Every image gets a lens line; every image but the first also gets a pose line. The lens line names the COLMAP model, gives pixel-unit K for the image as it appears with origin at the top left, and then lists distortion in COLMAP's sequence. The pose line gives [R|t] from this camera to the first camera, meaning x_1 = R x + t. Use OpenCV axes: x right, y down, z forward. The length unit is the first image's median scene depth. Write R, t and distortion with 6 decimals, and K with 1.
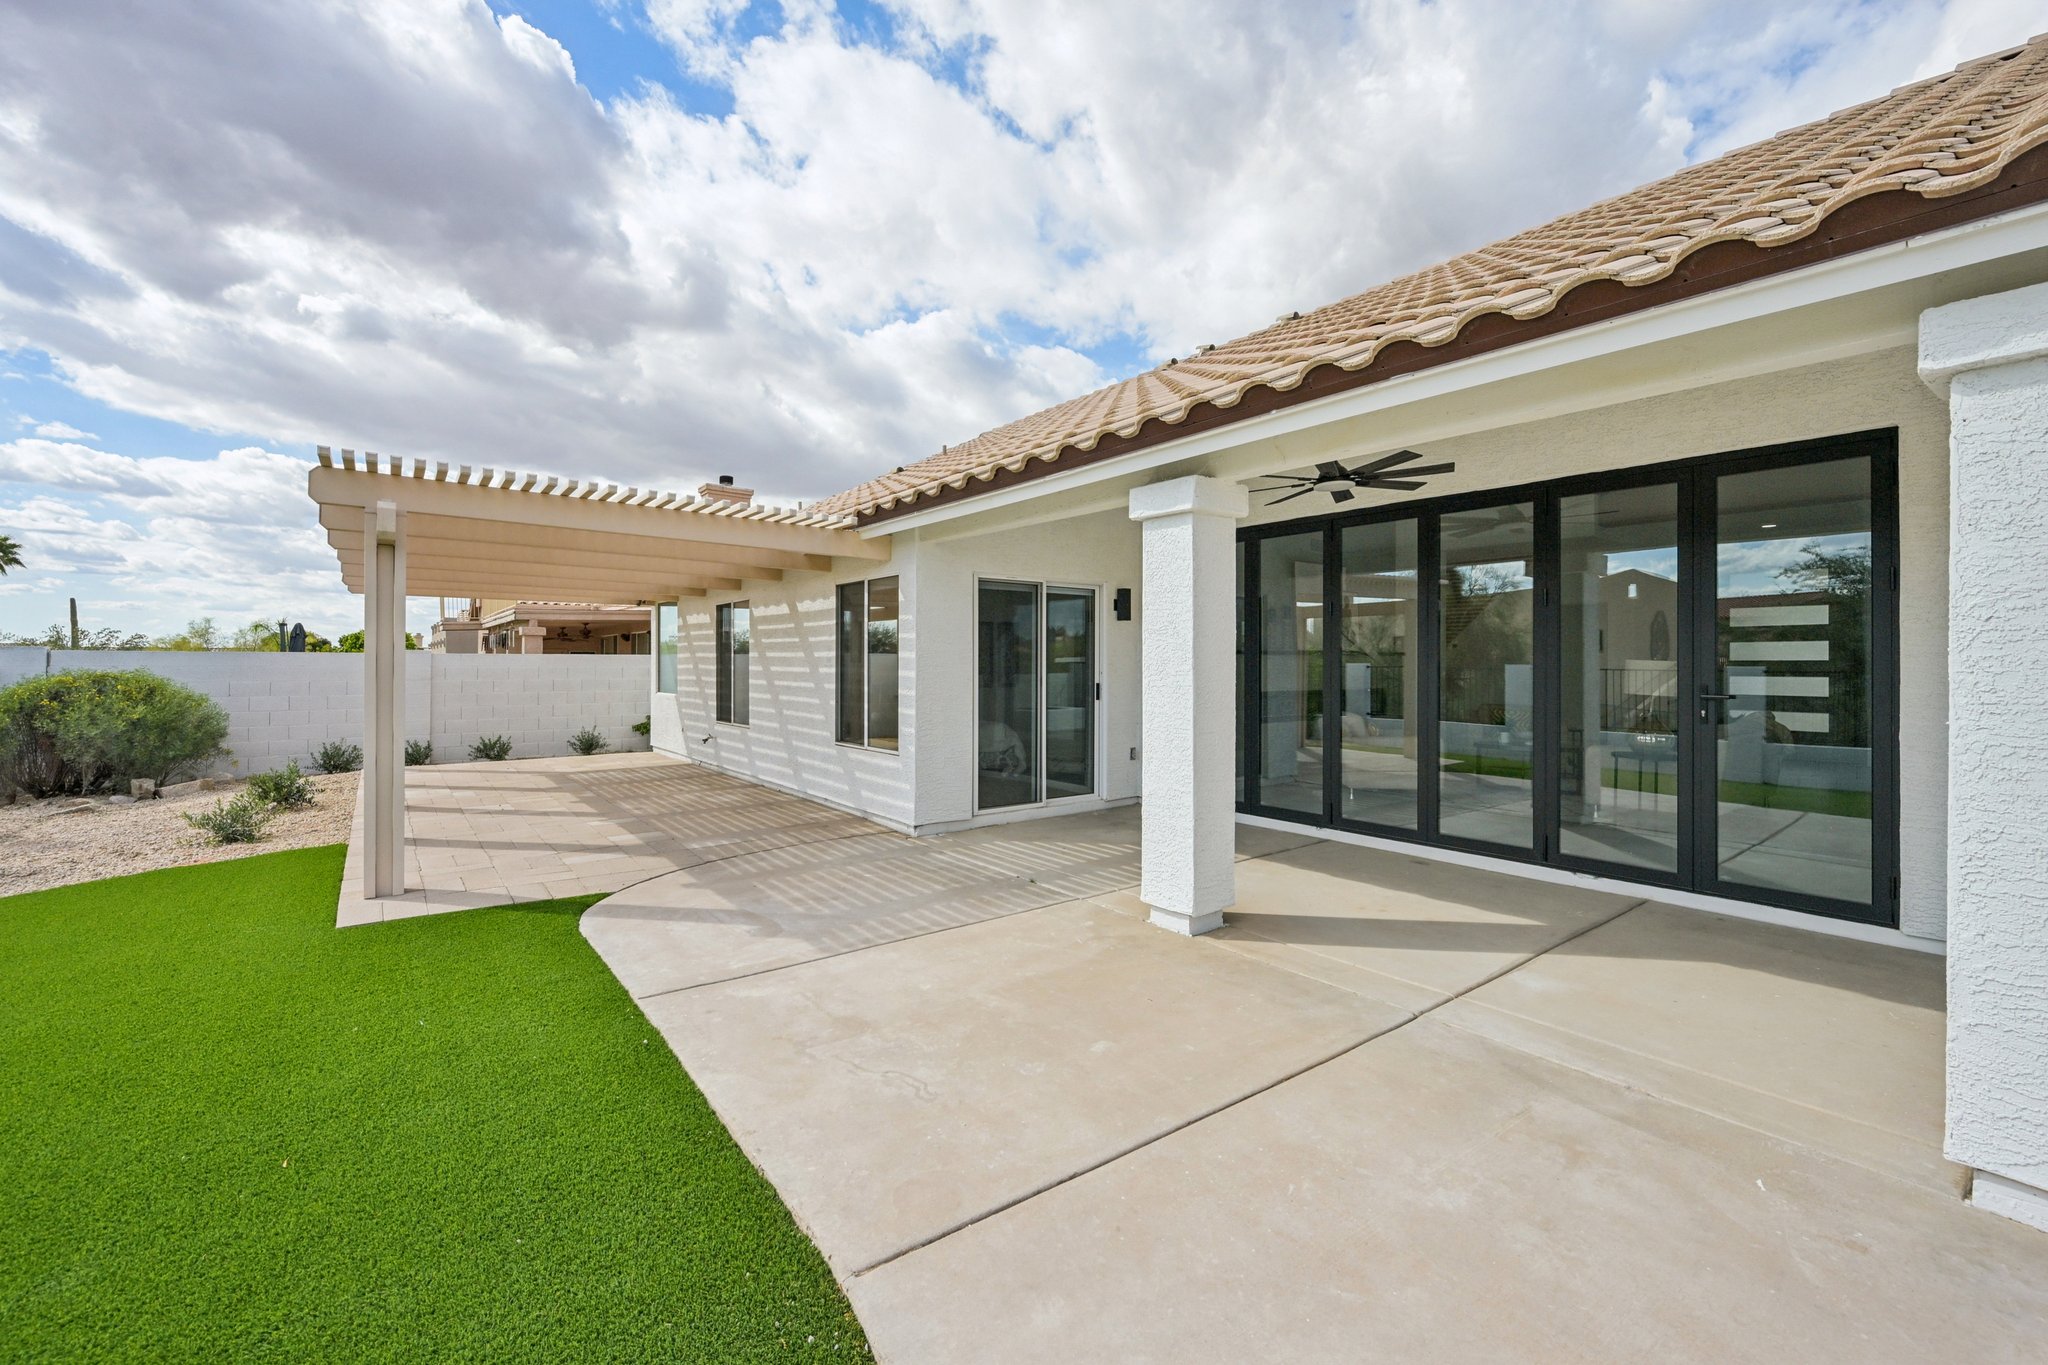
lens RADIAL K [[912.9, 0, 1024.6], [0, 912.9, 666.5], [0, 0, 1]] dist [-0.021581, -0.000764]
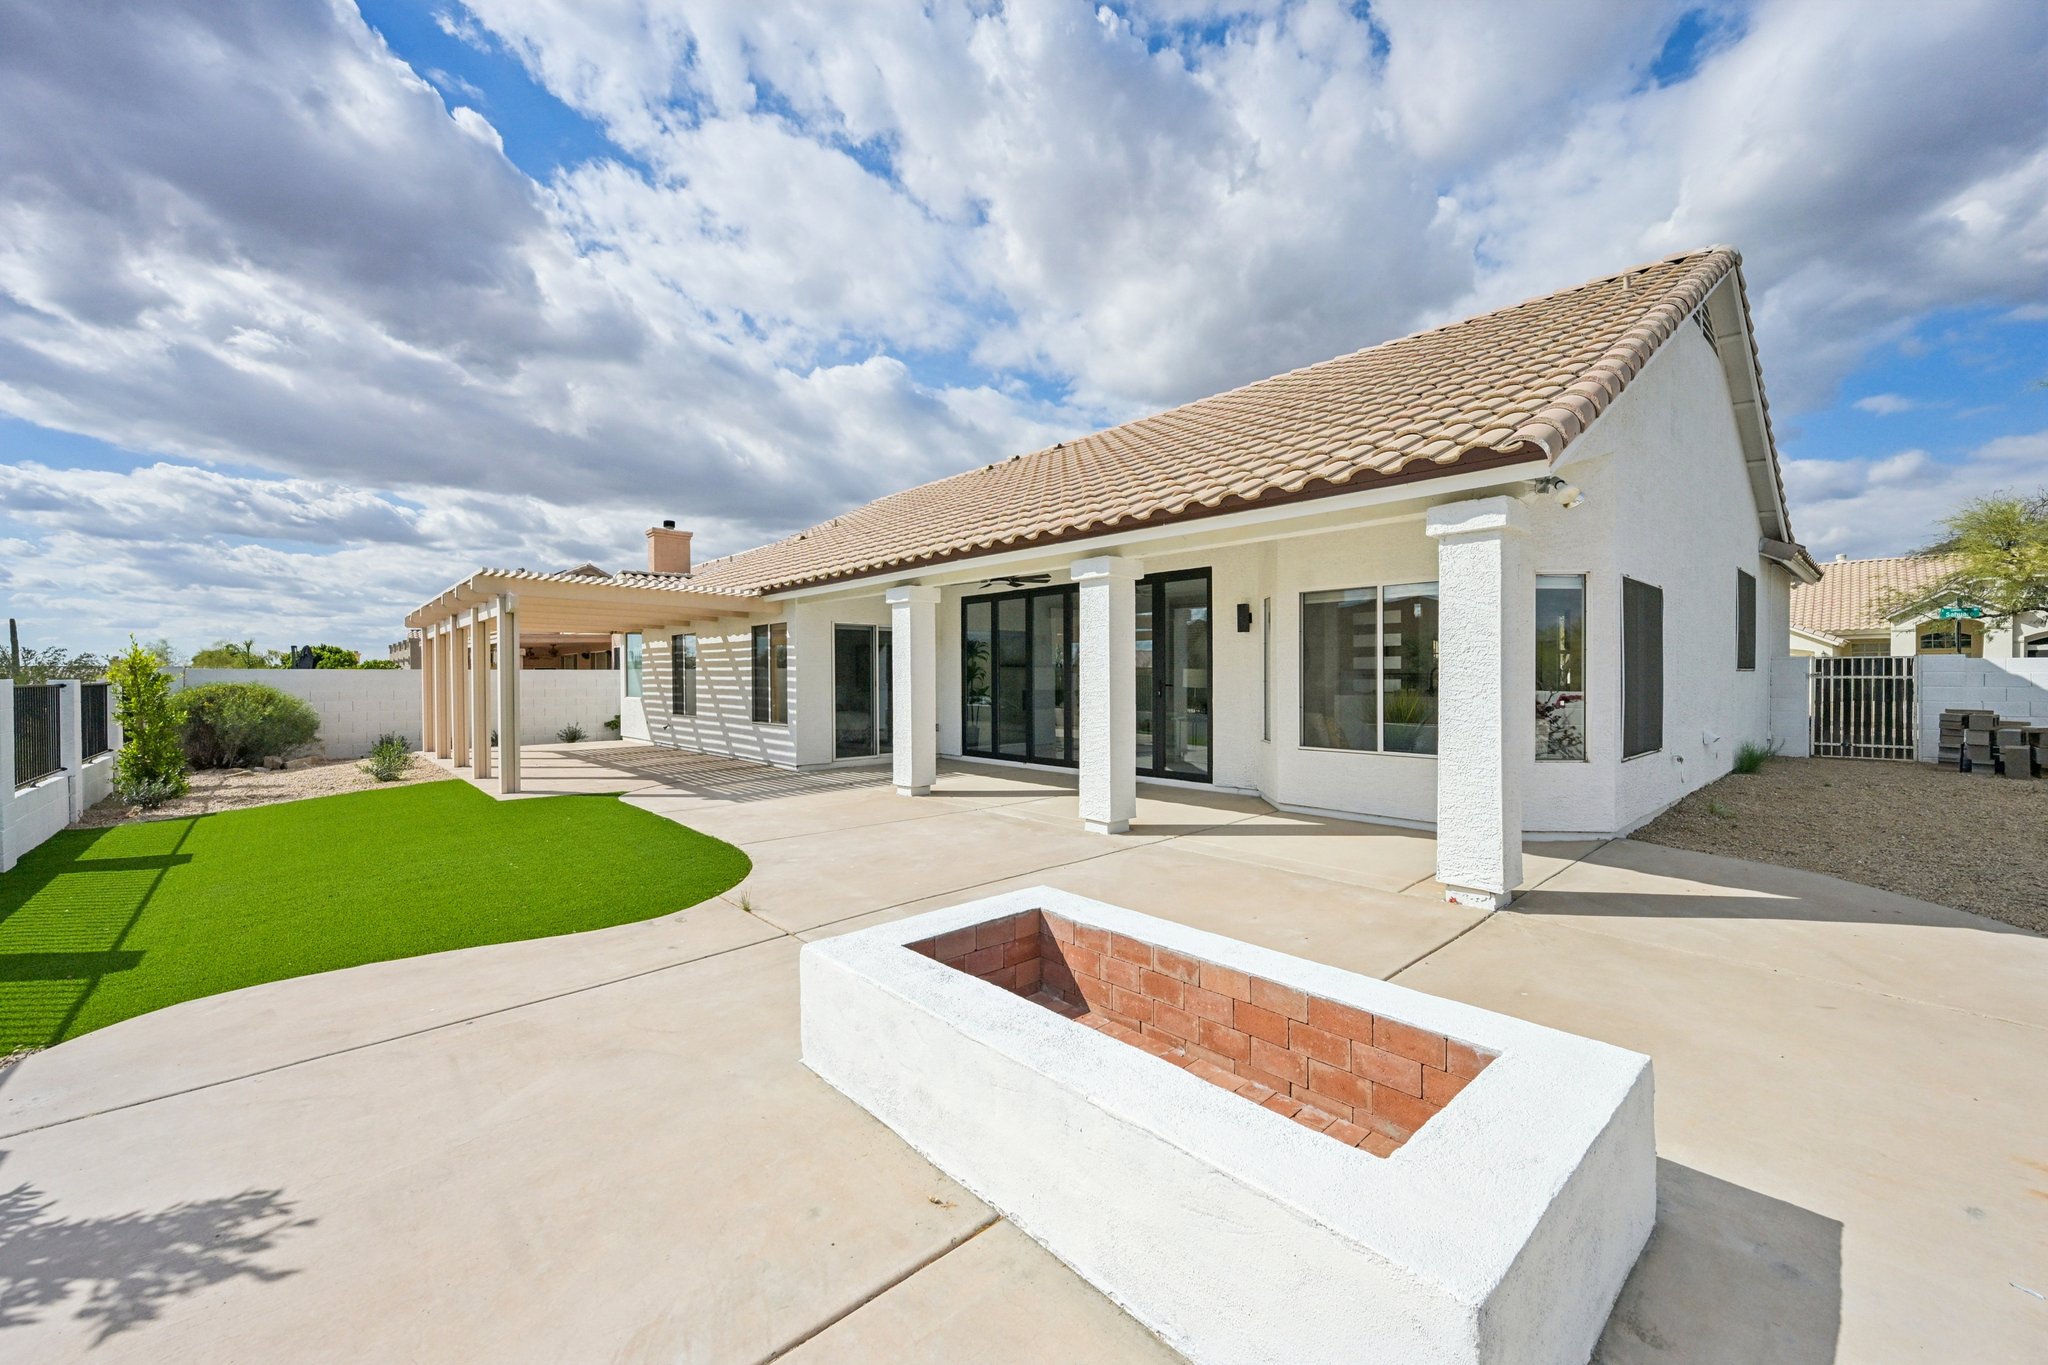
lens RADIAL K [[814.8, 0, 1020.8], [0, 814.8, 671.8], [0, 0, 1]] dist [-0.015718, 0.000967]
pose [[0.995449, -0.007116, 0.095027, 0.111673], [0.007903, 0.999938, -0.007906, 0.006609], [-0.094965, 0.008621, 0.995443, -0.412858]]
